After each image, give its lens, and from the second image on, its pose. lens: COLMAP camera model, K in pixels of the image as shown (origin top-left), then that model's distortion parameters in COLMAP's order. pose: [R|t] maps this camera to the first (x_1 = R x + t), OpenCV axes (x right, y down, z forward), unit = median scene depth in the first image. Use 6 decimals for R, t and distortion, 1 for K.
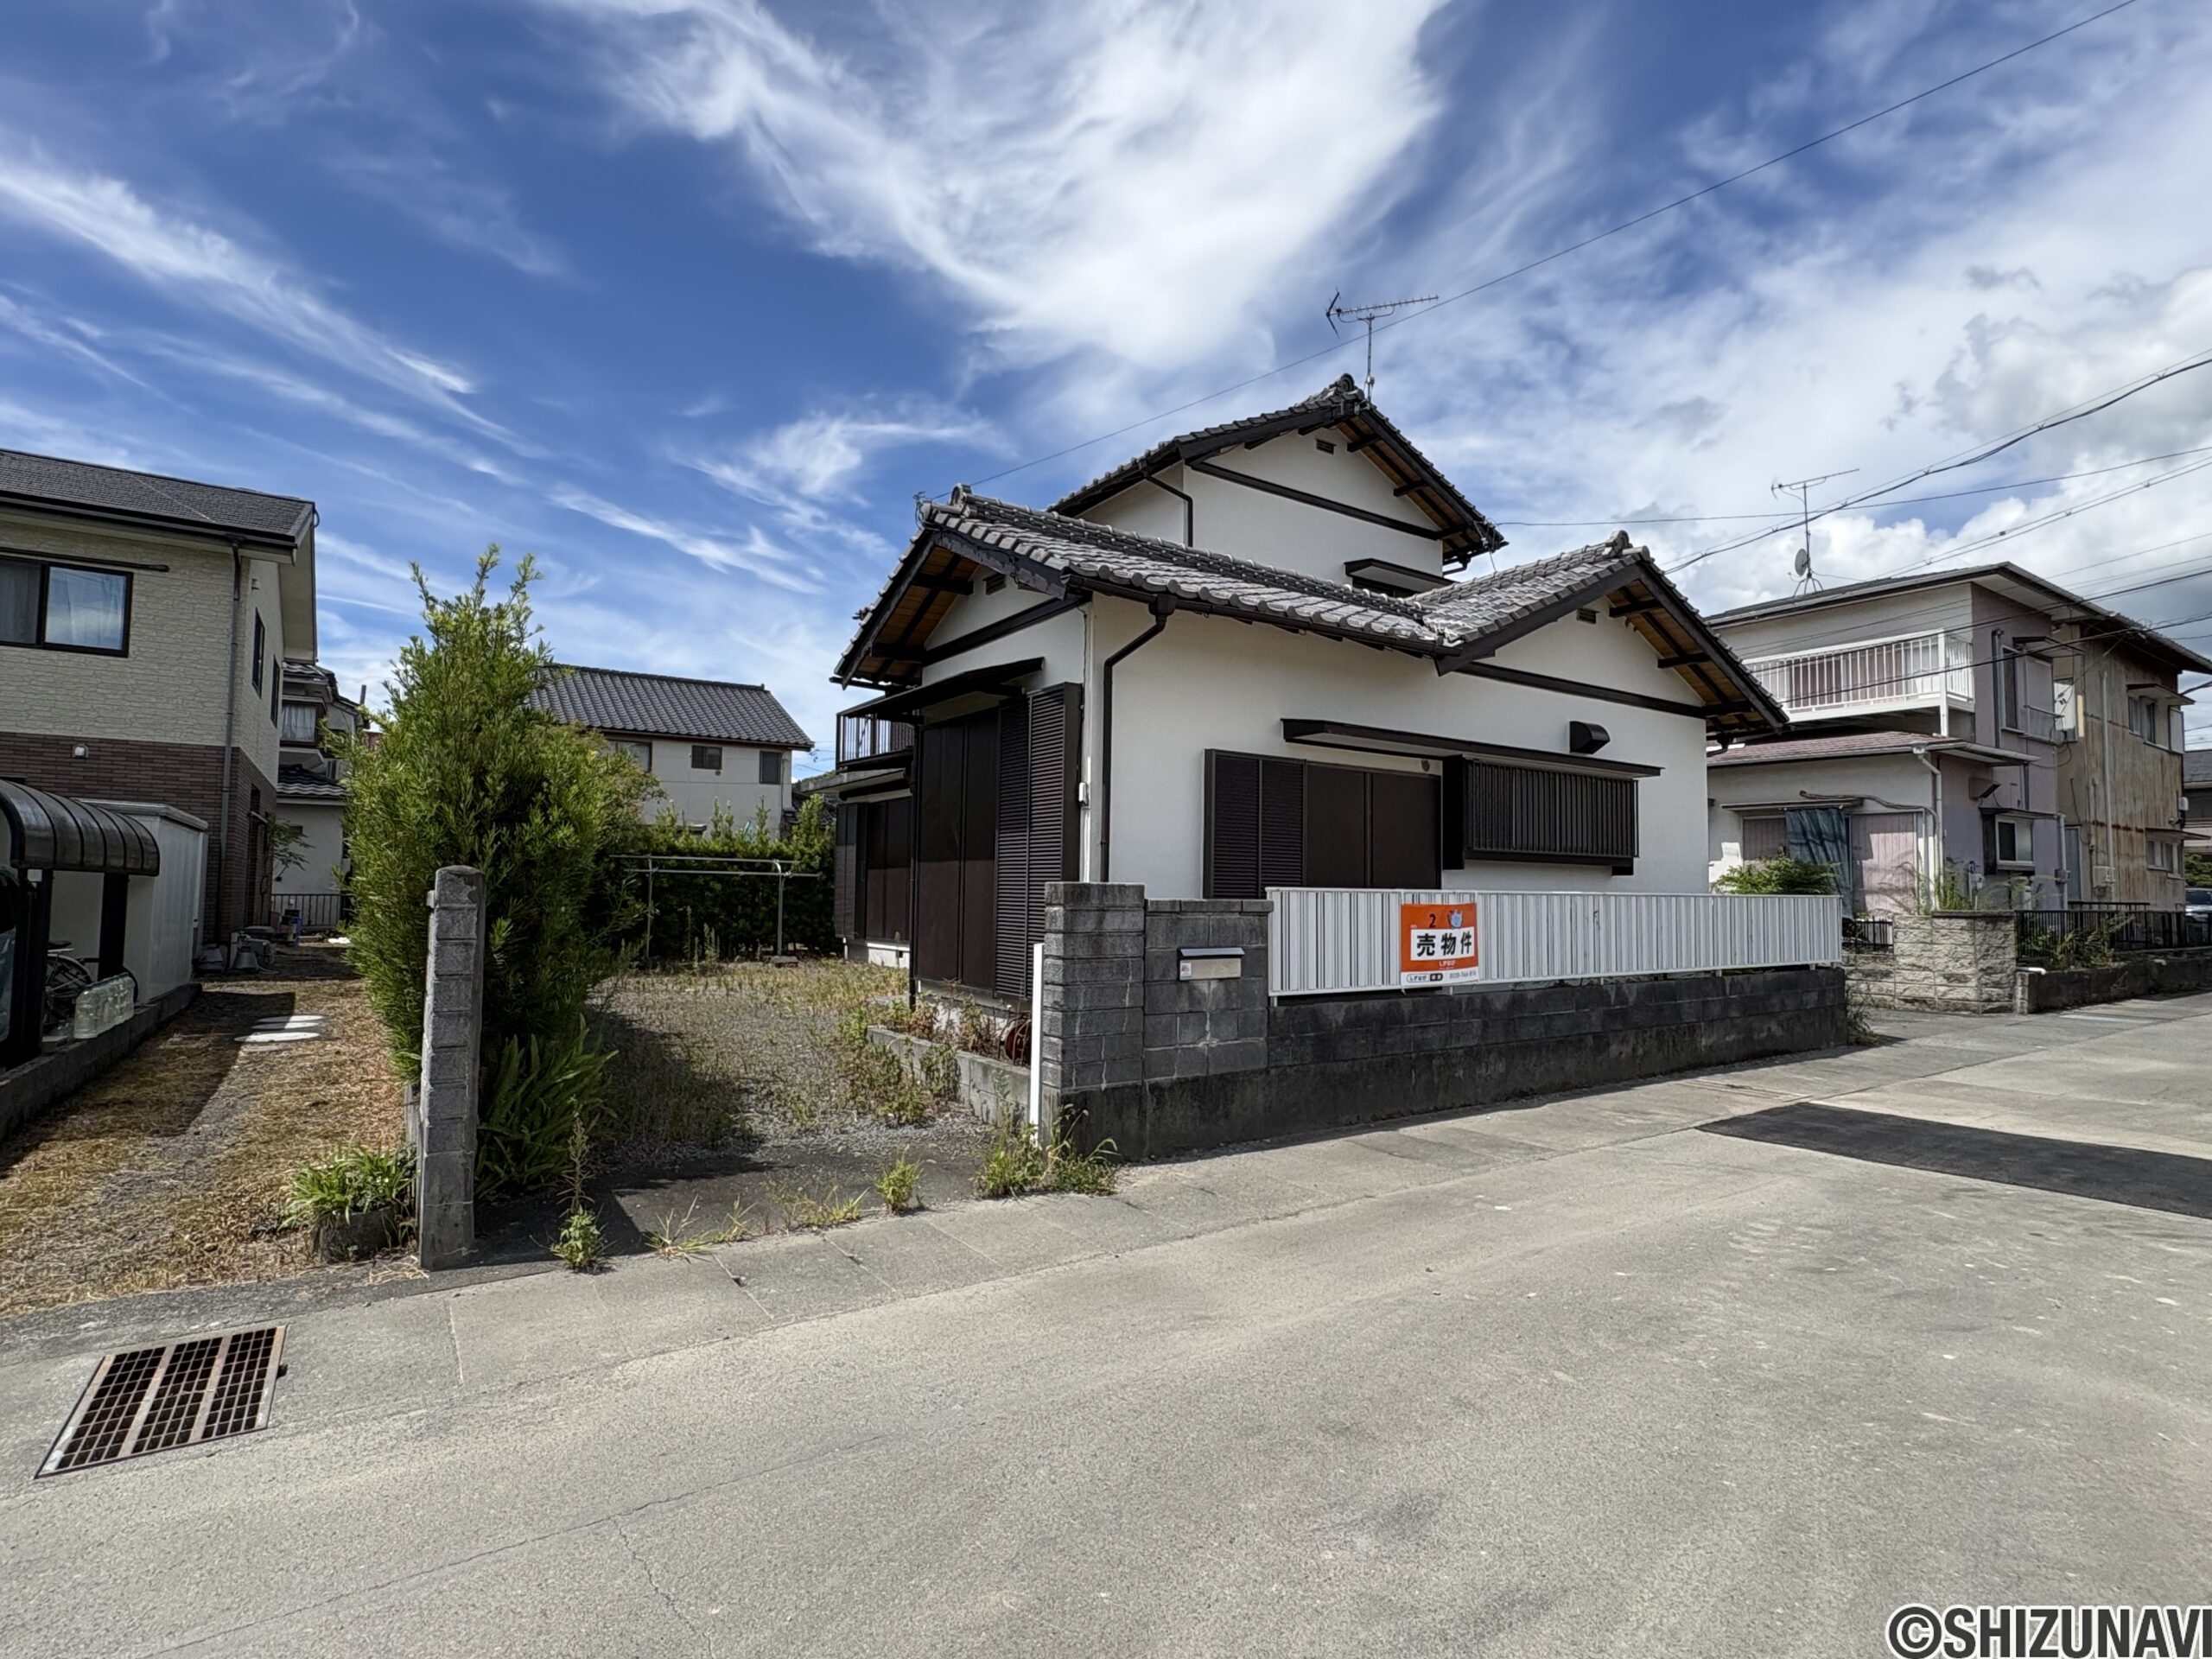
lens RADIAL K [[1110.6, 0, 1136.3], [0, 1110.6, 802.6], [0, 0, 1]] dist [0.025642, -0.001103]
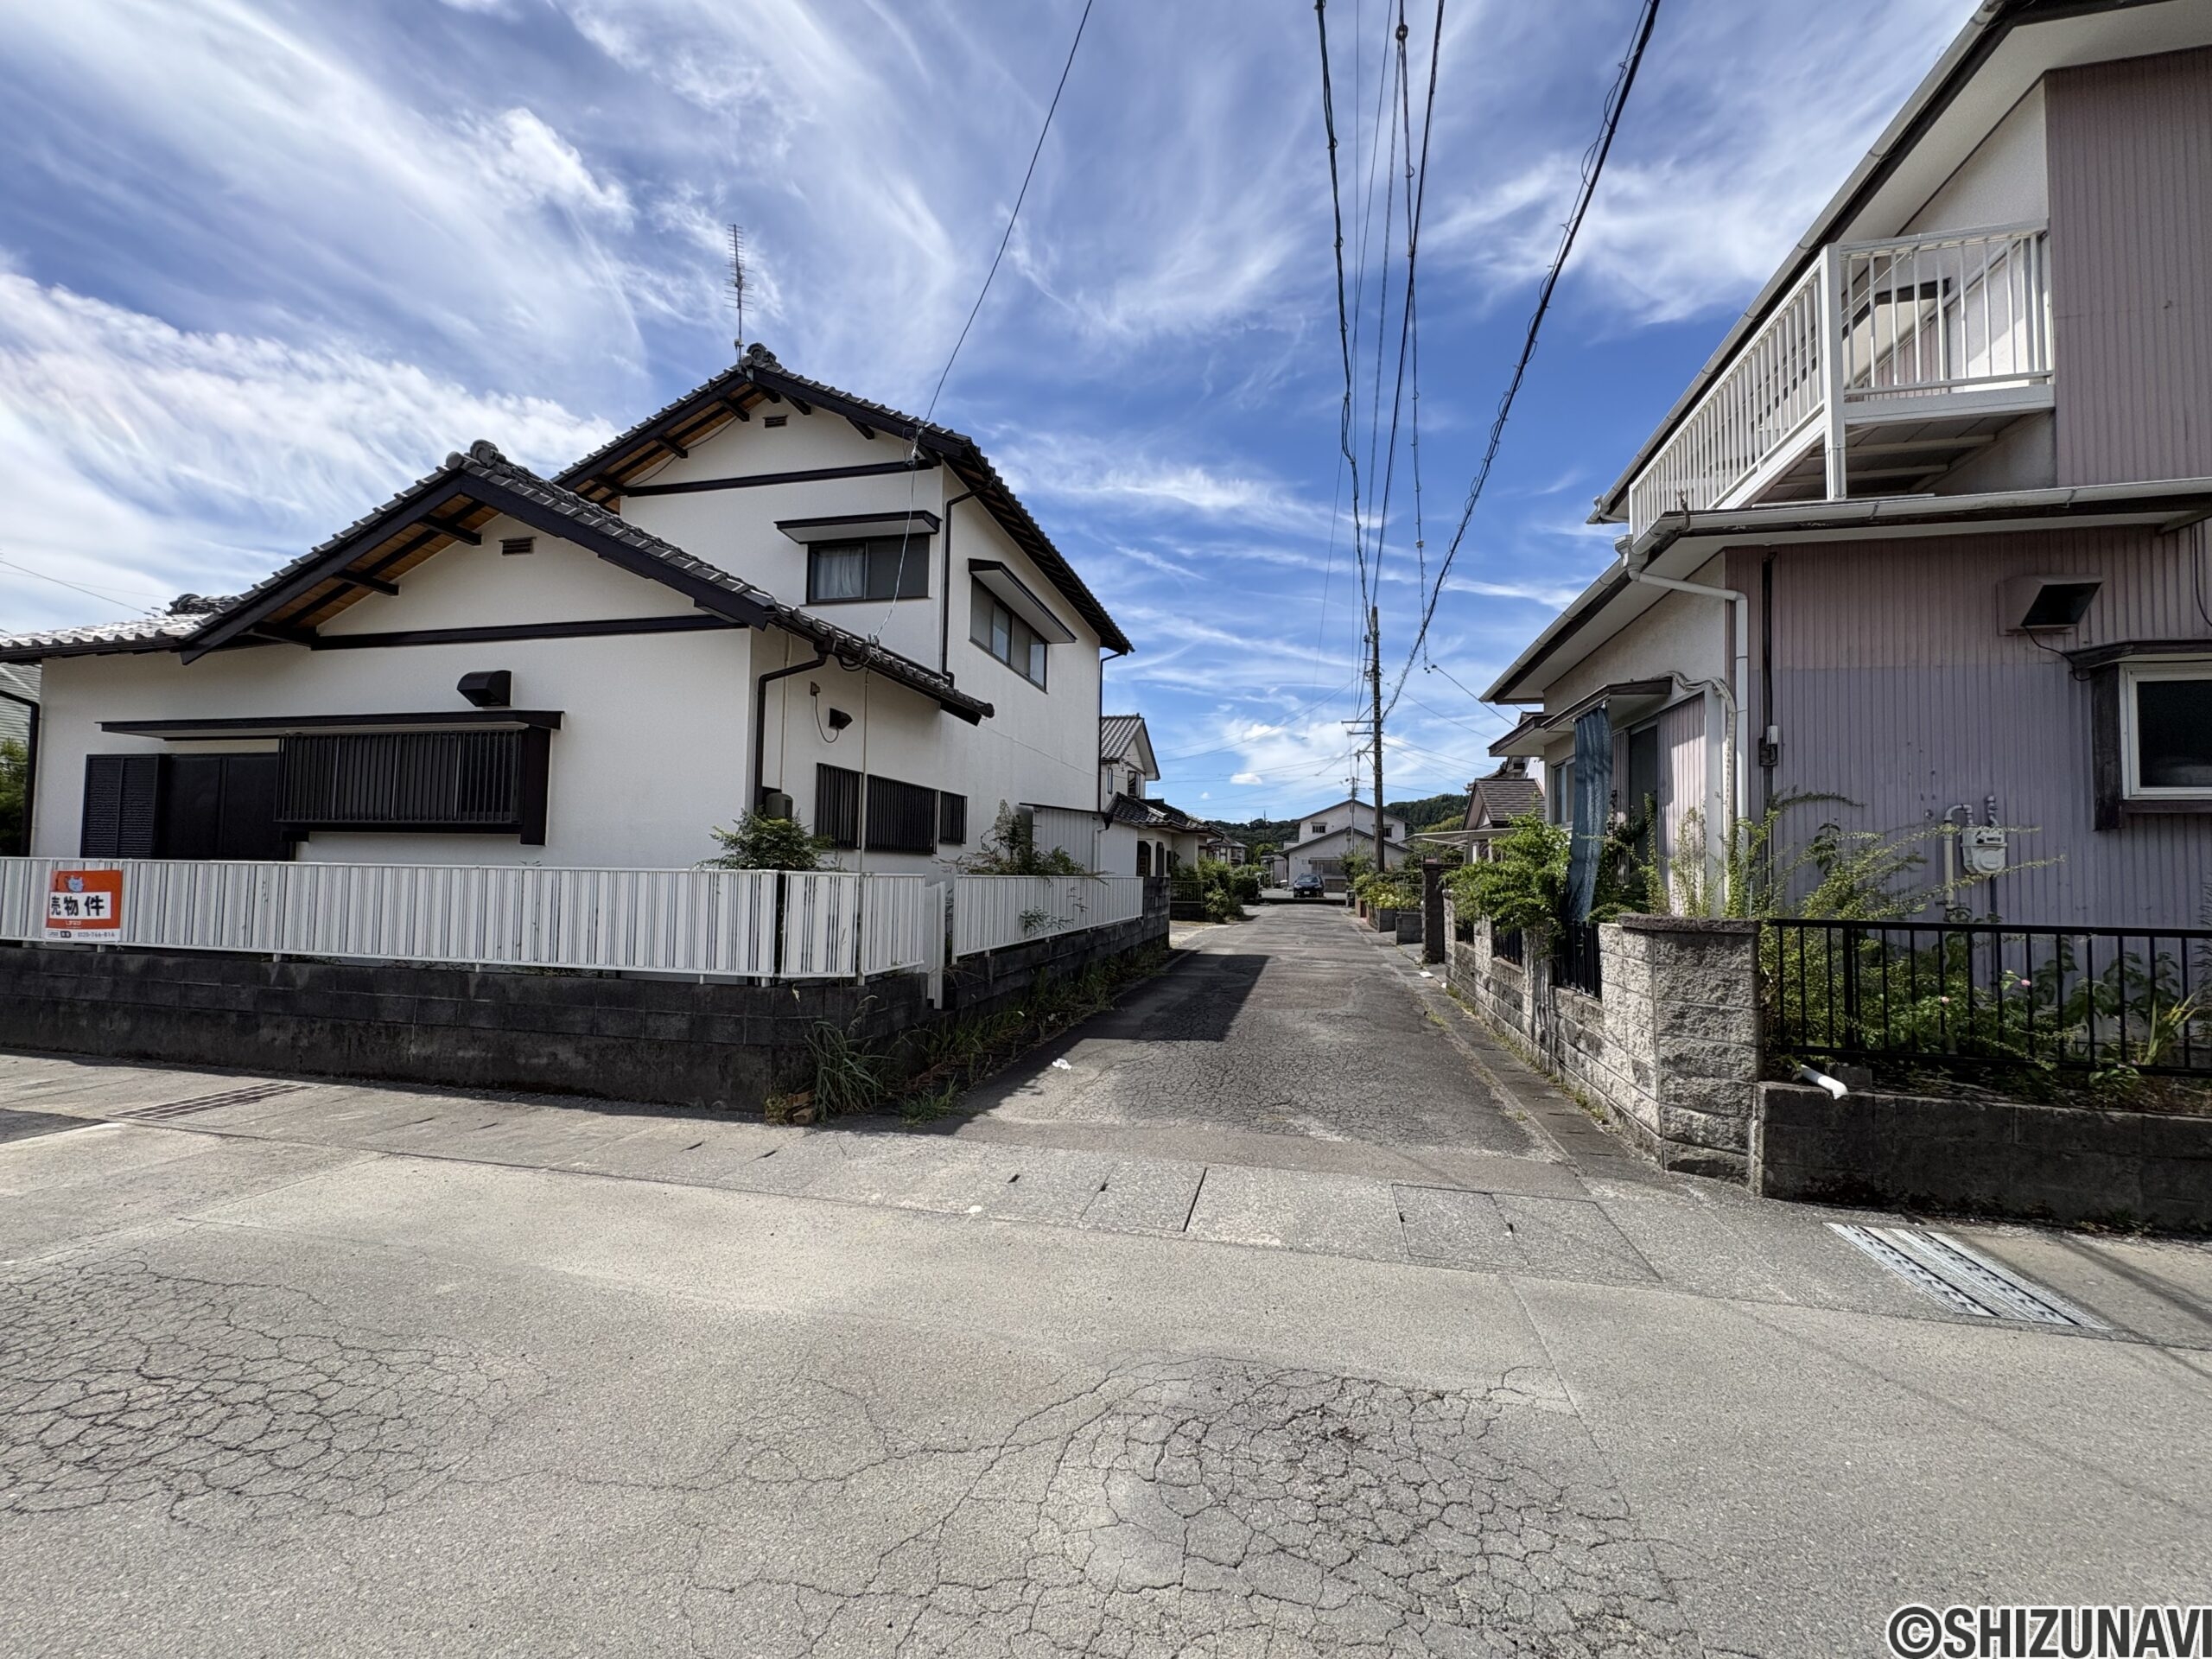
lens RADIAL K [[878.7, 0, 1116.0], [0, 878.7, 830.3], [0, 0, 1]] dist [0.002297, -0.000664]
pose [[0.651121, -0.034867, -0.758173, 1.290786], [0.049806, 0.998754, -0.003157, 0.083158], [0.757338, -0.035706, 0.652046, 0.959237]]
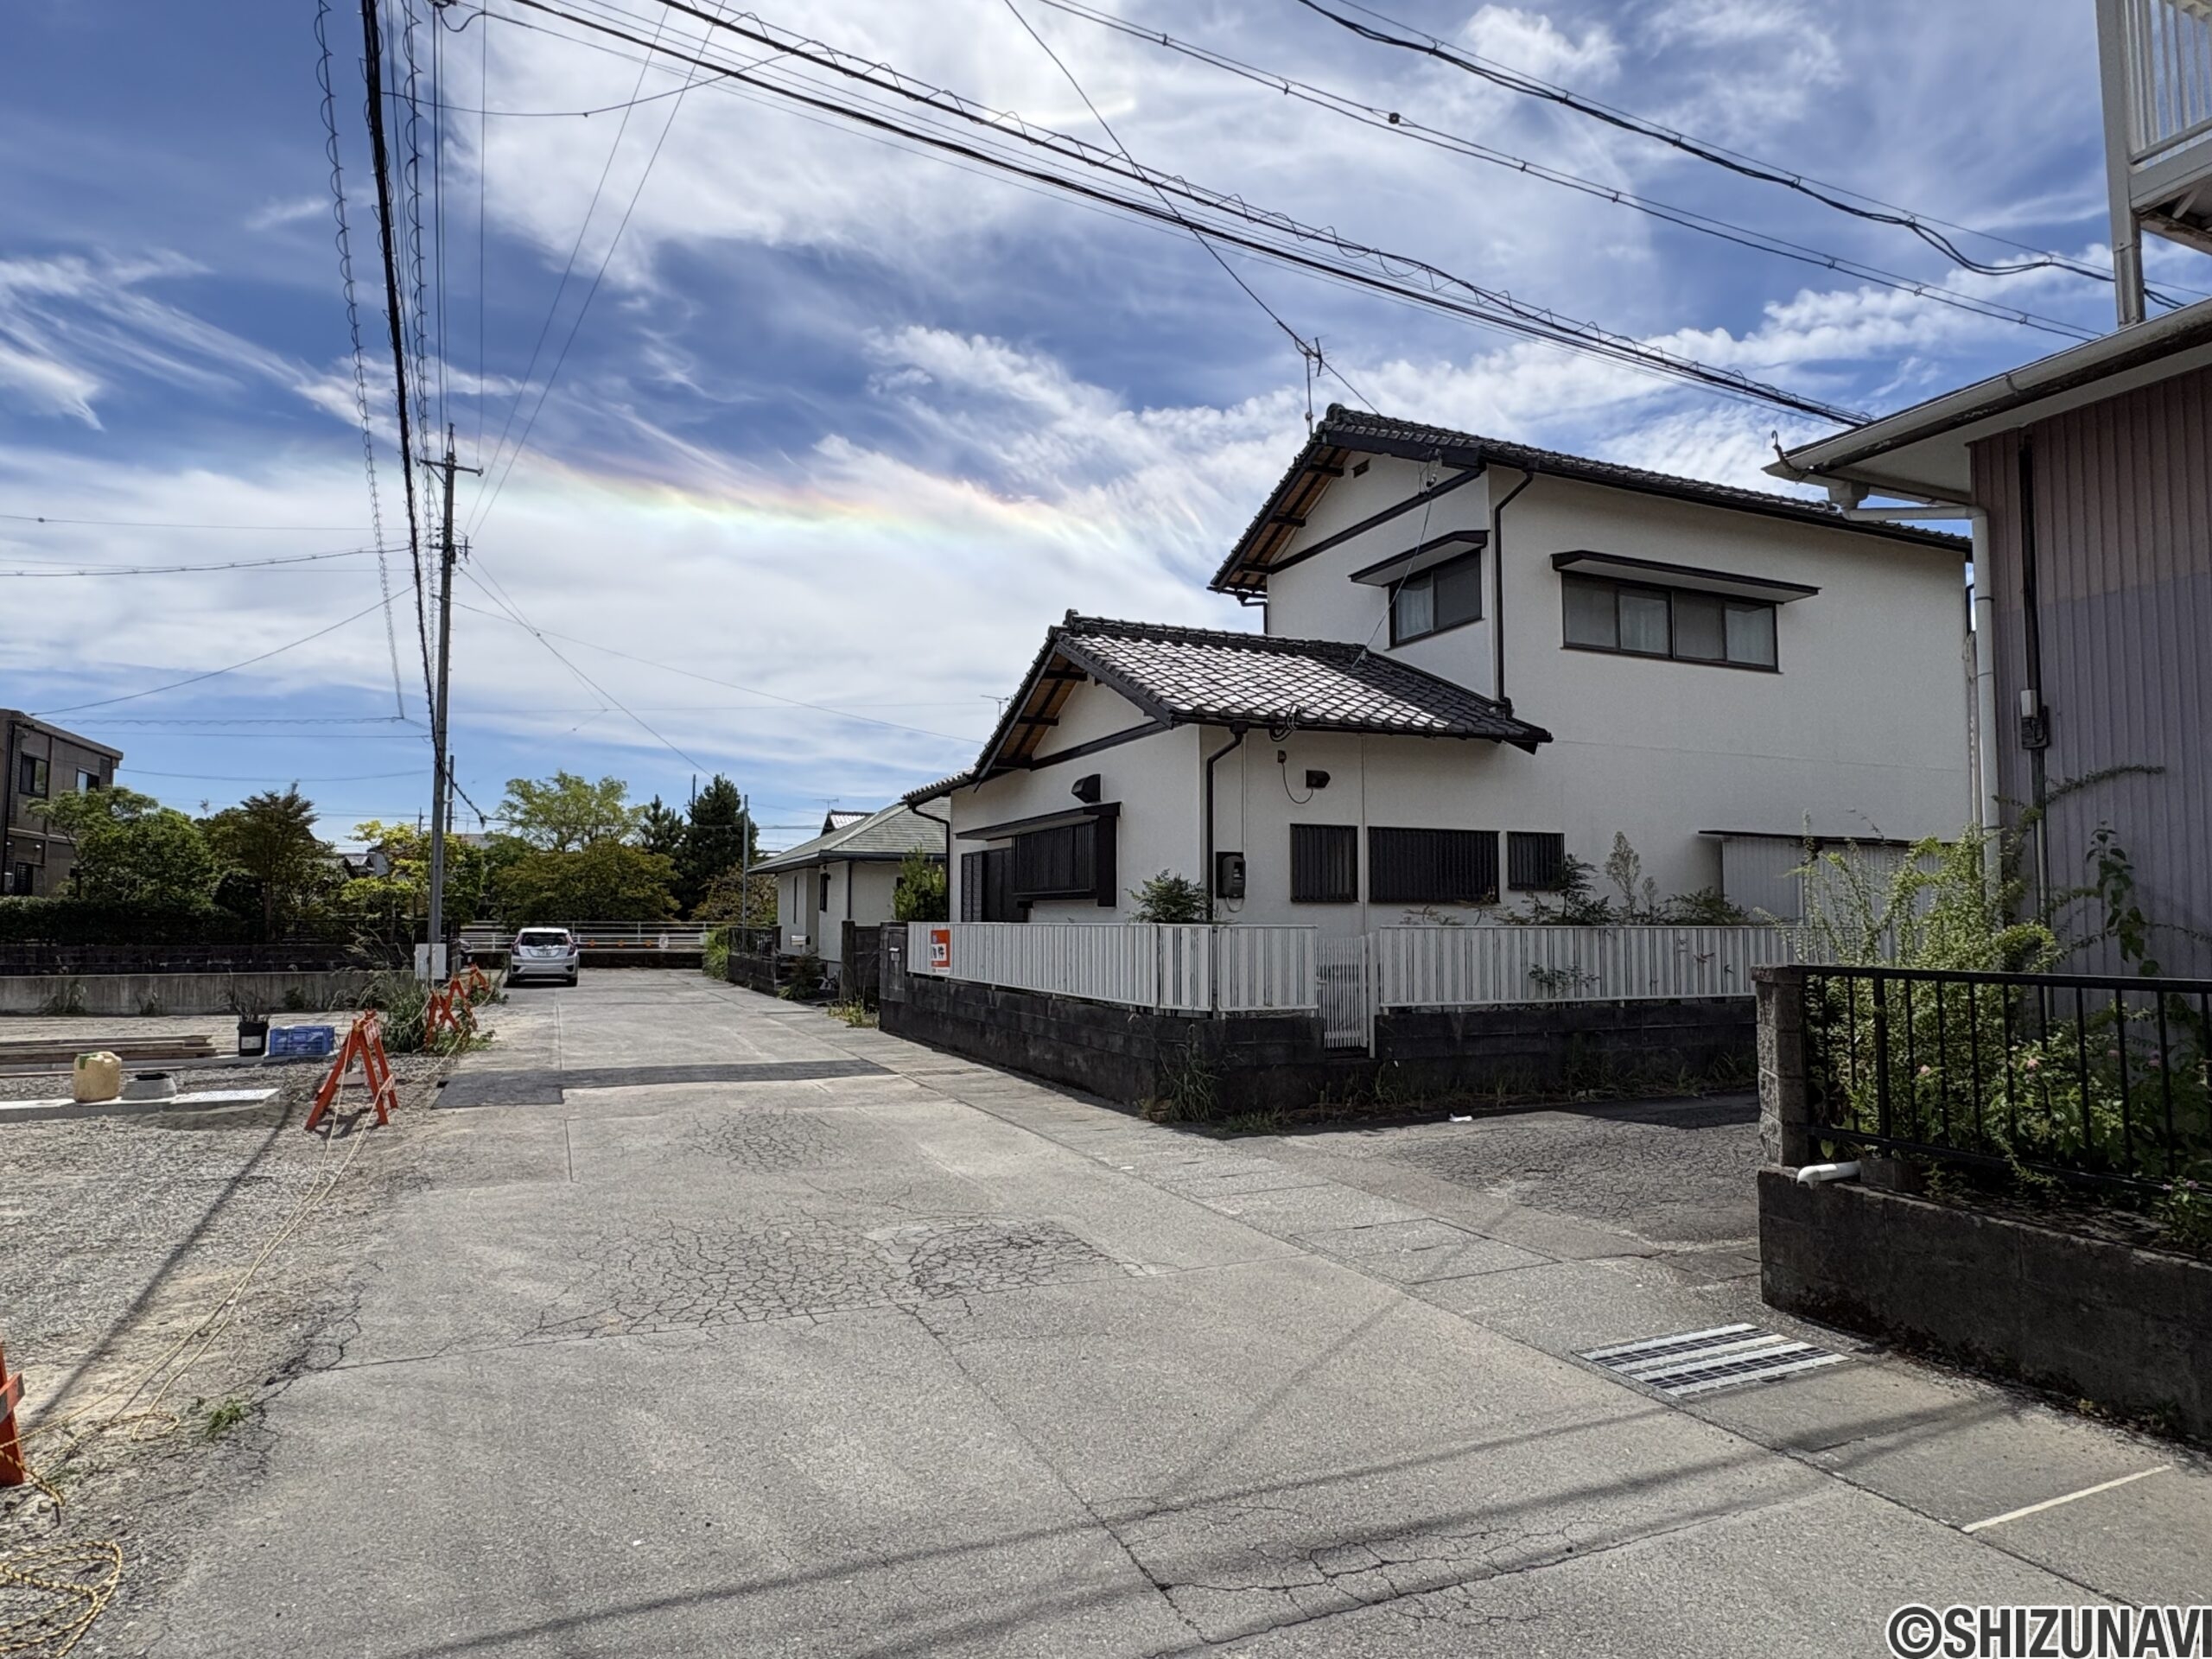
lens RADIAL K [[1270.1, 0, 1123.4], [0, 1270.1, 838.9], [0, 0, 1]] dist [0.001545, -0.002940]
pose [[-0.208768, -0.071847, -0.975323, 1.738950], [0.075624, 0.993125, -0.089346, 0.117869], [0.975037, -0.092411, -0.201899, 1.348810]]
